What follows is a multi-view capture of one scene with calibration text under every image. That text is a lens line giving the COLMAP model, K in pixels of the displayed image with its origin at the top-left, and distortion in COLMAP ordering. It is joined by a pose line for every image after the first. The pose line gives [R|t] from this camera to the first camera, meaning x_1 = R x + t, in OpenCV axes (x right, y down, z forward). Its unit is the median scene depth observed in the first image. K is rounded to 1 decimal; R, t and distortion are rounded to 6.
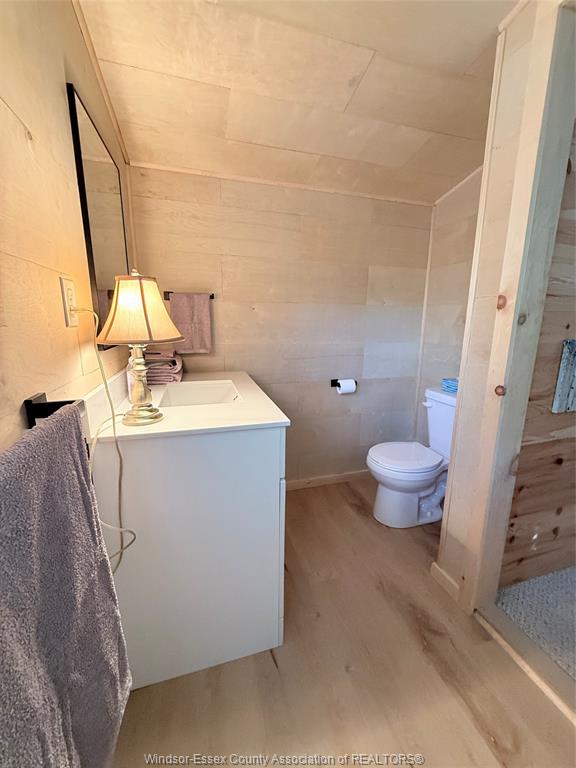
lens RADIAL K [[303.5, 0, 286.5], [0, 303.5, 379.5], [0, 0, 1]] dist [-0.018693, -0.000027]
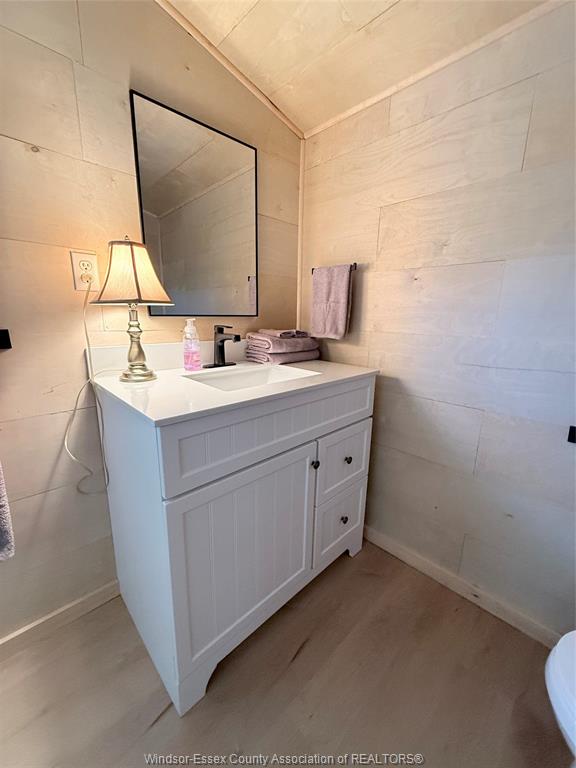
lens RADIAL K [[306.5, 0, 288.0], [0, 306.5, 384.0], [0, 0, 1]] dist [0.000032, 0.000196]
pose [[0.464744, 0.183181, -0.866290, 0.493544], [-0.186036, 0.976729, 0.106730, -0.039513], [0.865681, 0.111559, 0.488007, 0.603074]]
